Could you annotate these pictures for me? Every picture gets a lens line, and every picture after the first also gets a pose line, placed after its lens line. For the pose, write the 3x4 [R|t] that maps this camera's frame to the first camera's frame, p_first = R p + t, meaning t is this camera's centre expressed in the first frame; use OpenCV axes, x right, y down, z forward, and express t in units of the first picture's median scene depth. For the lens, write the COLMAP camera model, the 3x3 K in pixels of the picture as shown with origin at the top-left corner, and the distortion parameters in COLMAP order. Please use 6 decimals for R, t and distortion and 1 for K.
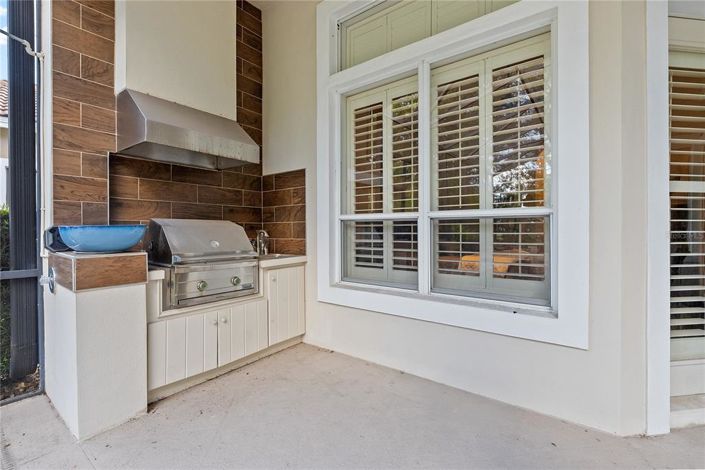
lens RADIAL K [[314.5, 0, 352.6], [0, 314.5, 230.2], [0, 0, 1]] dist [-0.000214, 0.000004]
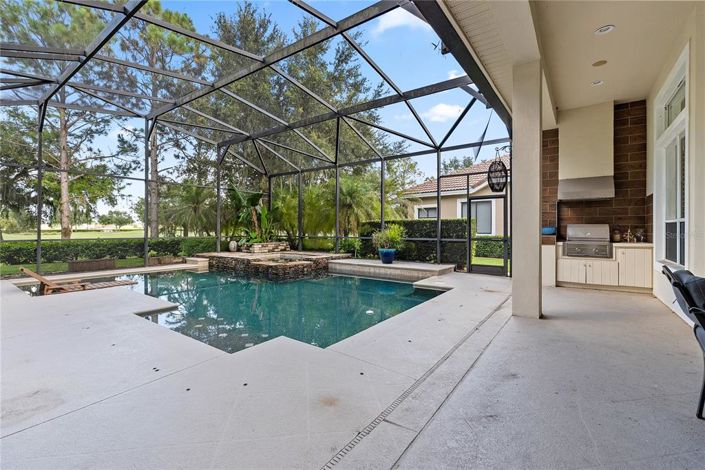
lens RADIAL K [[314.5, 0, 352.6], [0, 314.5, 230.2], [0, 0, 1]] dist [-0.000214, 0.000004]
pose [[0.015319, 0.005576, -0.999867, 1.997752], [-0.001508, 0.999983, 0.005554, 0.001068], [0.999882, 0.001422, 0.015327, -0.879958]]
